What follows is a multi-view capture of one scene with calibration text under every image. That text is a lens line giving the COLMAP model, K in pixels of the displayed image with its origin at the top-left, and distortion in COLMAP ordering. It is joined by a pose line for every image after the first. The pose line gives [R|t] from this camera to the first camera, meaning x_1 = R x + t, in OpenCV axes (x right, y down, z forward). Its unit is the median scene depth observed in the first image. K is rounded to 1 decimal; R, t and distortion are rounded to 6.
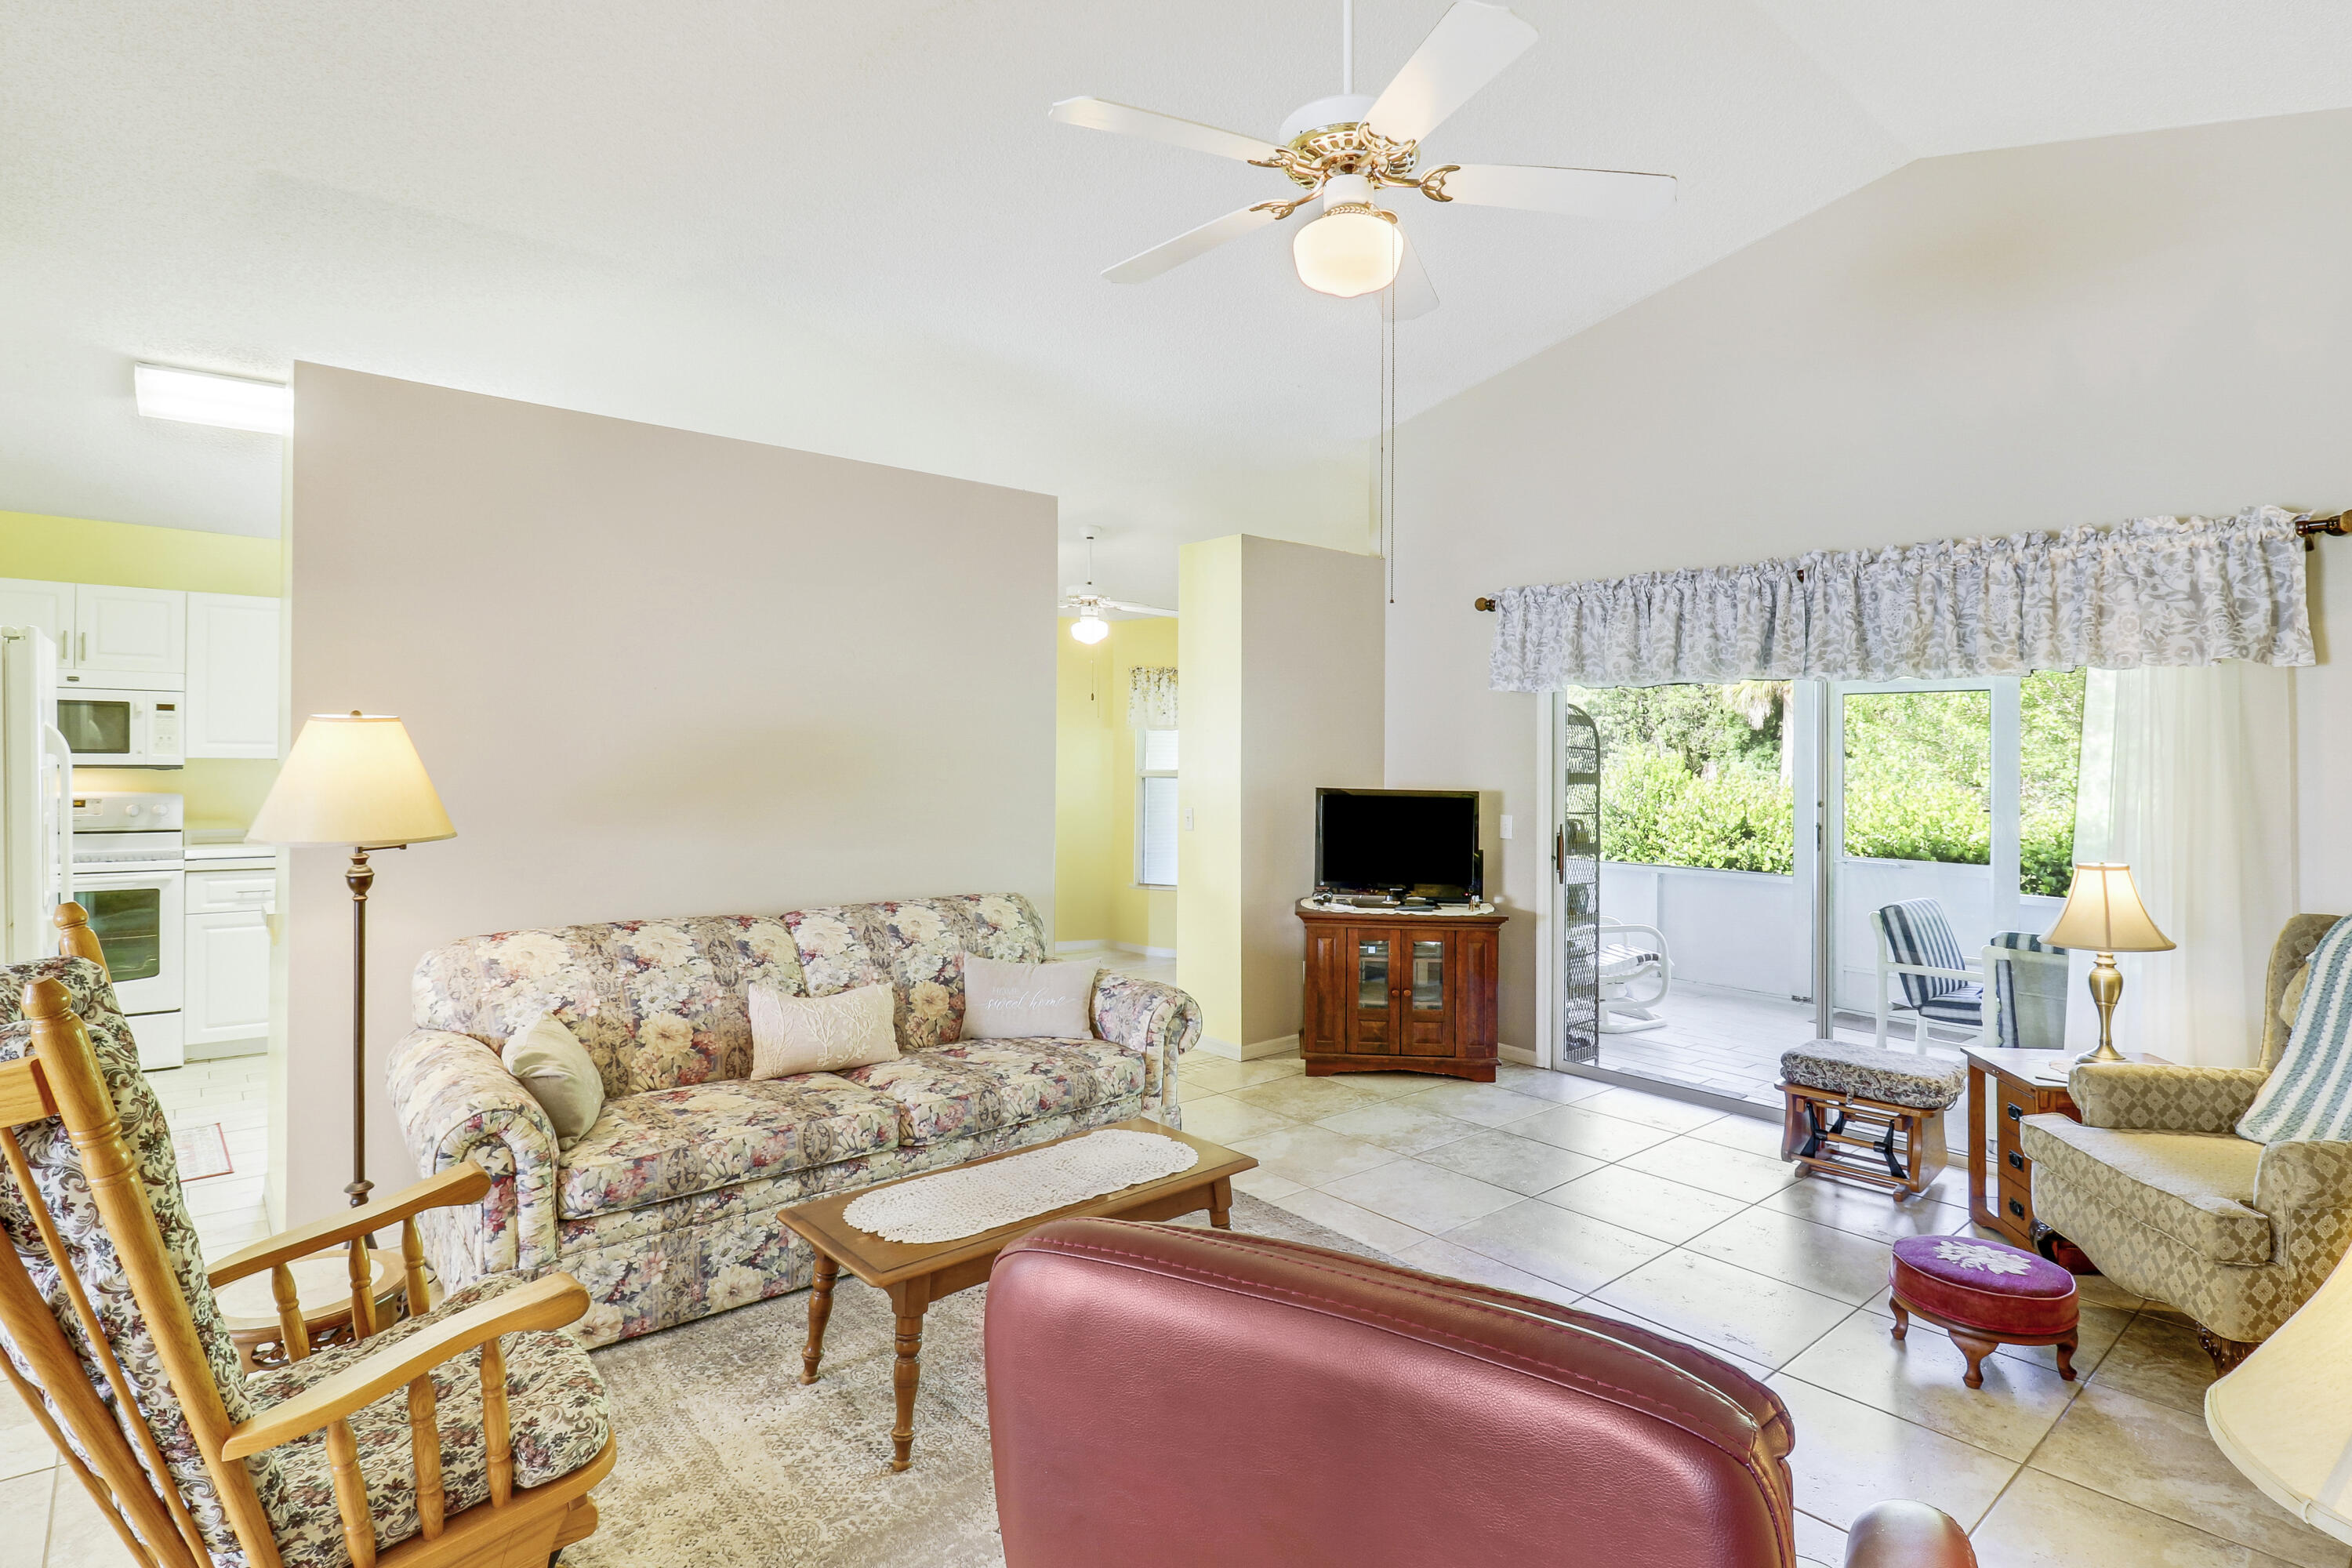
lens RADIAL K [[1191.2, 0, 1195.9], [0, 1191.2, 740.0], [0, 0, 1]] dist [0.002344, -0.017153]
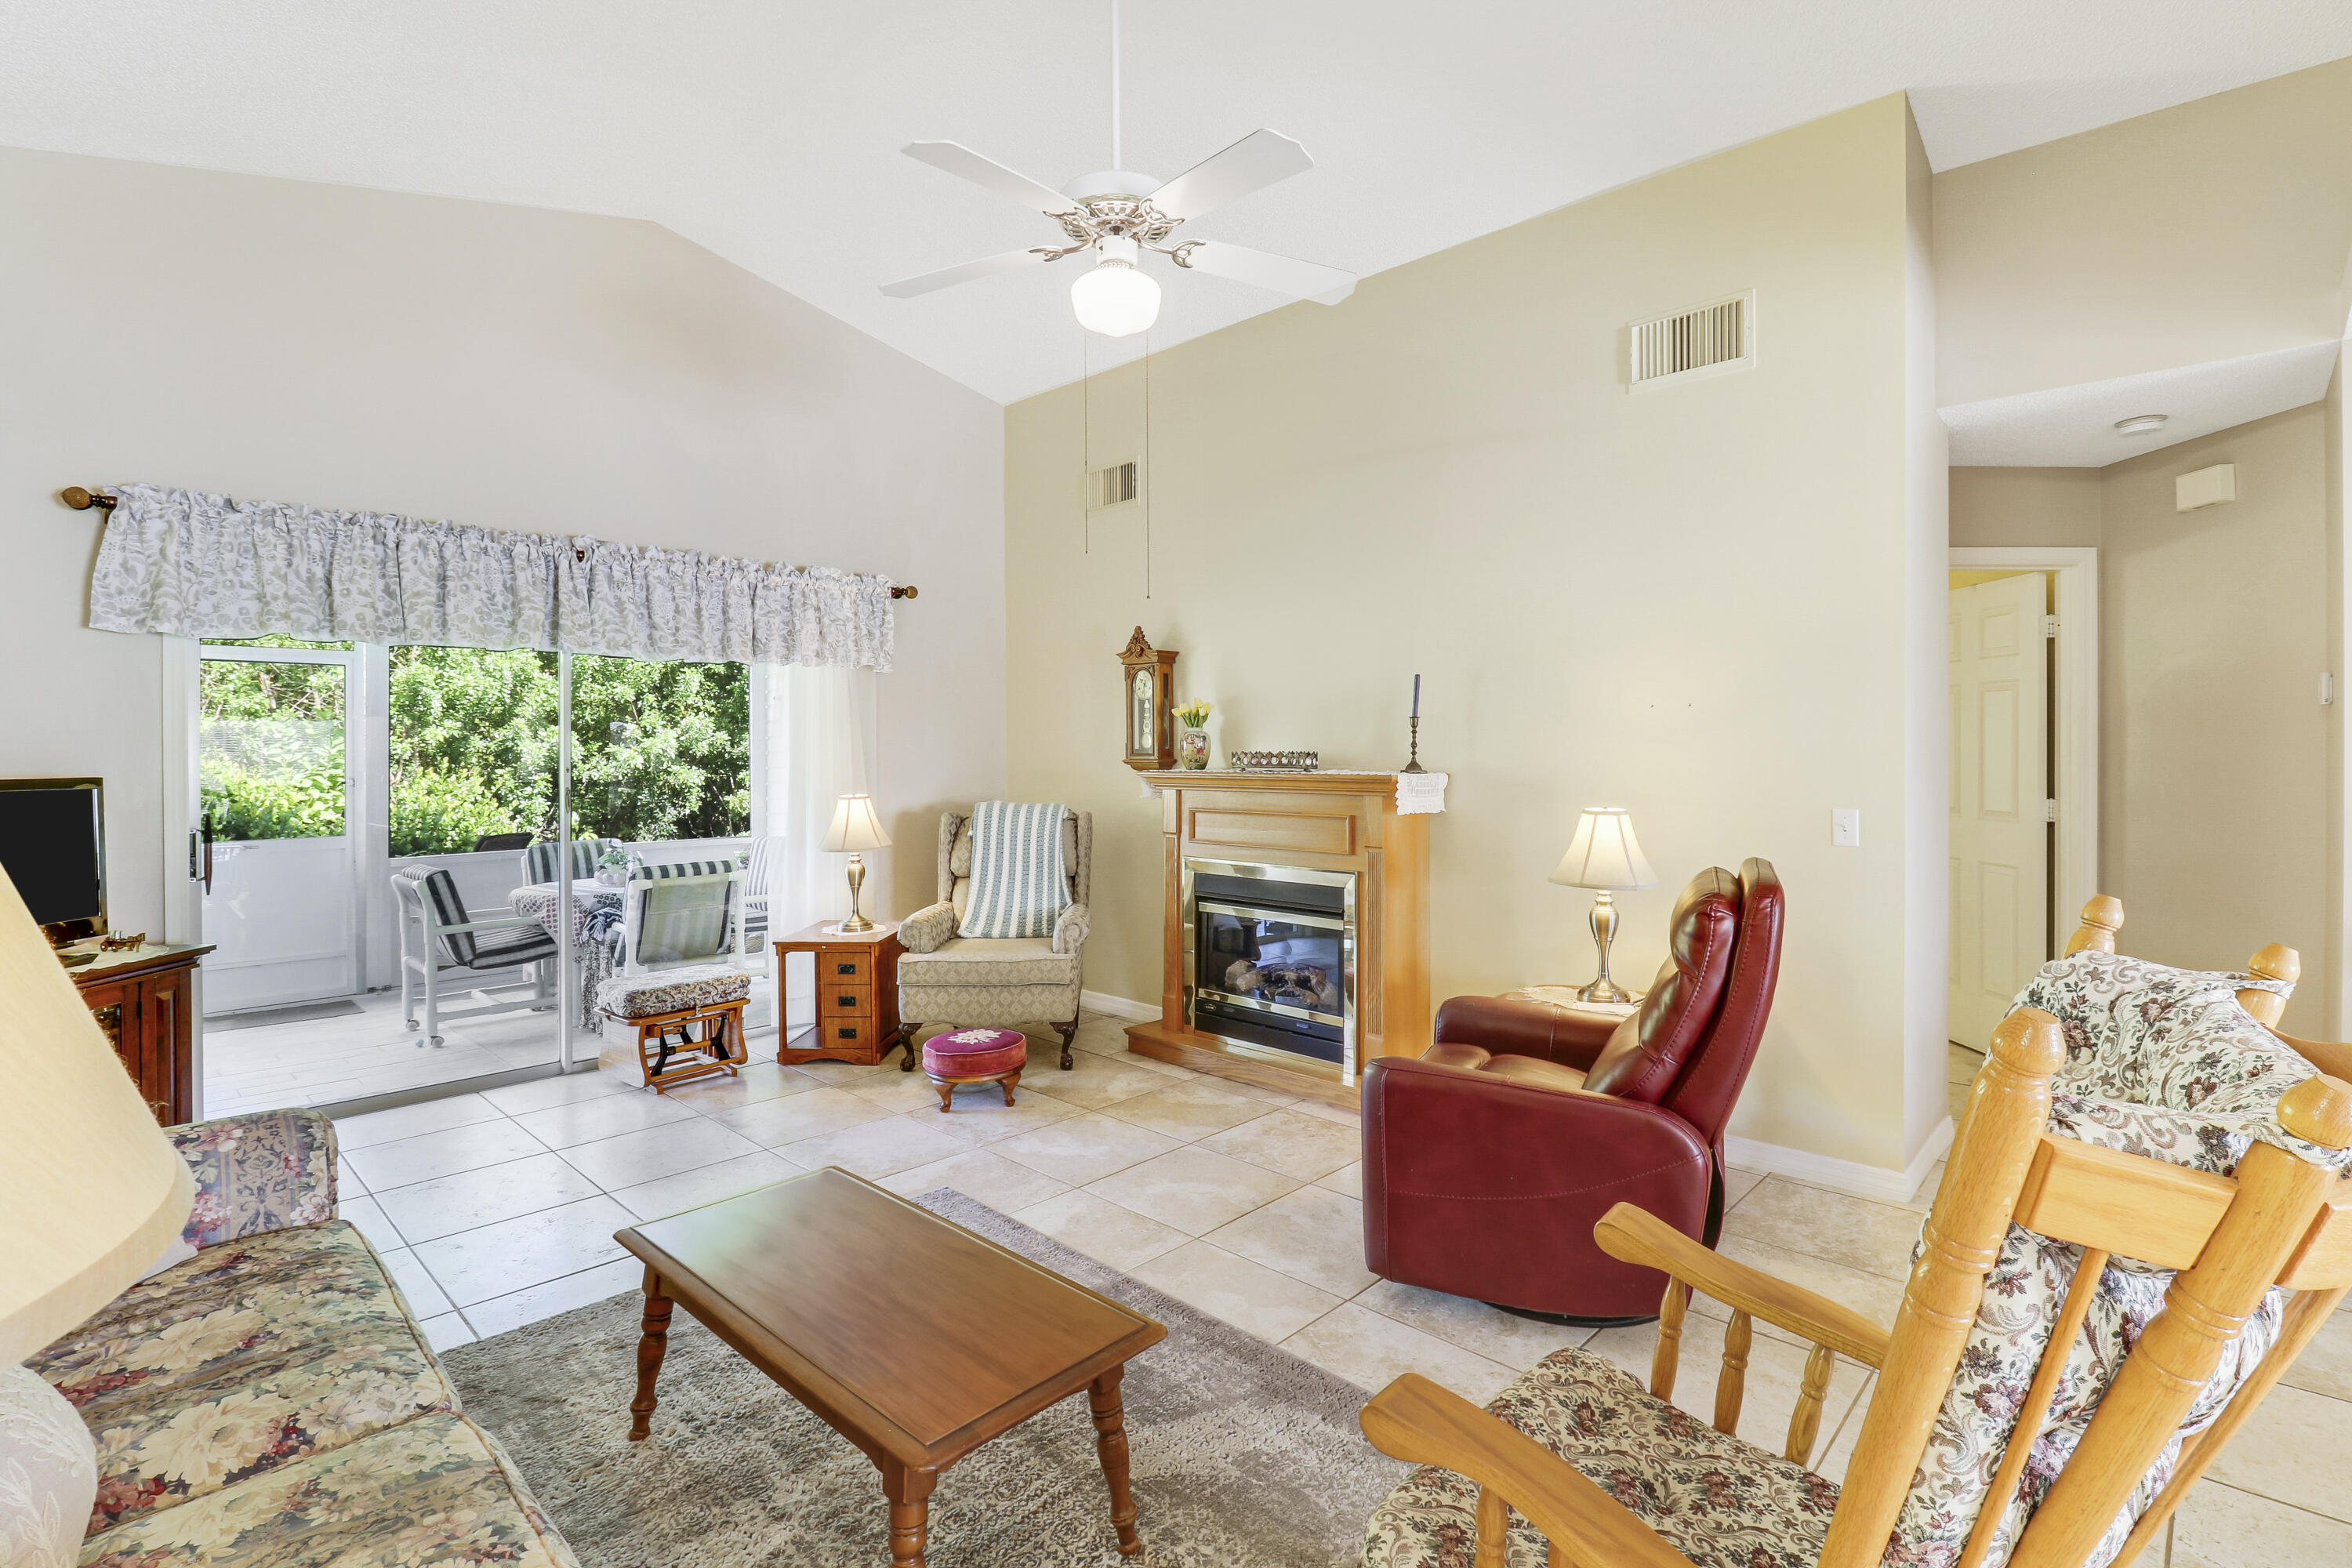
lens RADIAL K [[1108.1, 0, 1190.4], [0, 1108.1, 768.5], [0, 0, 1]] dist [-0.001971, -0.015693]
pose [[-0.098260, -0.032095, 0.994643, -0.530906], [-0.008300, 0.999471, 0.031431, 0.016626], [-0.995126, -0.005168, -0.098475, 0.542185]]
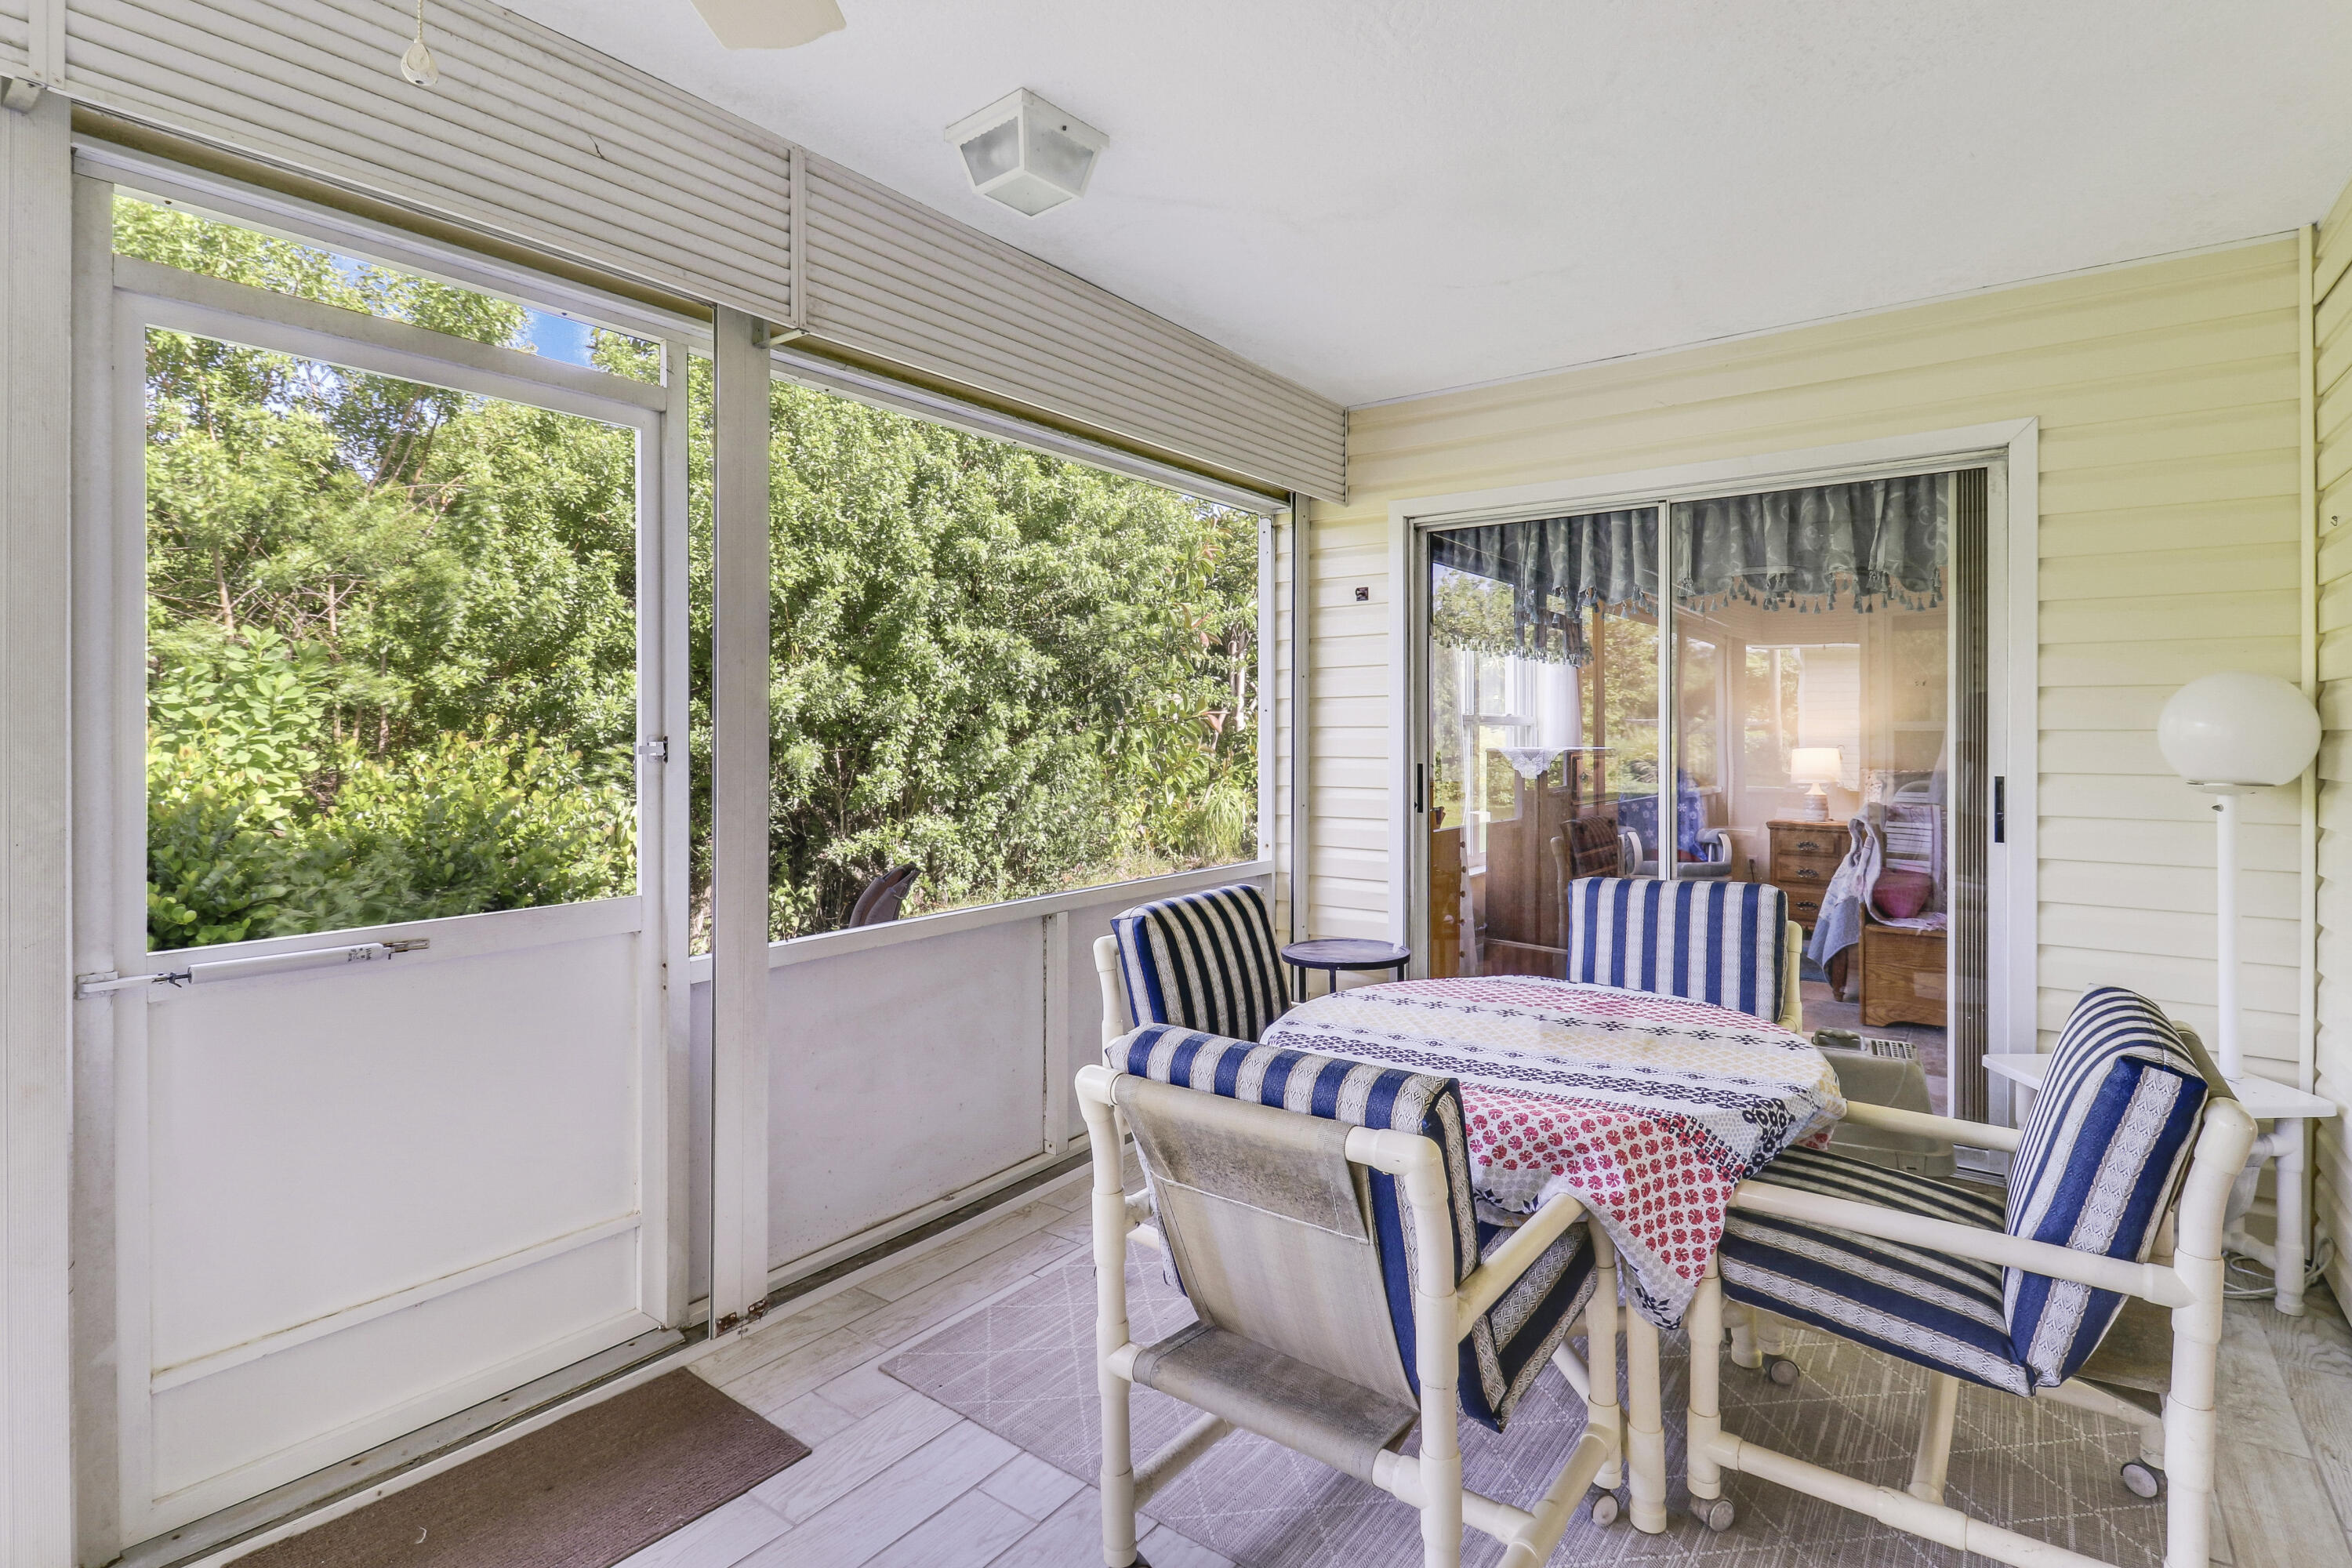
lens RADIAL K [[1110.2, 0, 1181.3], [0, 1110.2, 733.3], [0, 0, 1]] dist [0.003330, -0.014403]
pose [[-0.212807, -0.018346, 0.976922, 0.430299], [-0.018870, 0.999714, 0.014663, 0.068747], [-0.976912, -0.015314, -0.213092, 1.348348]]
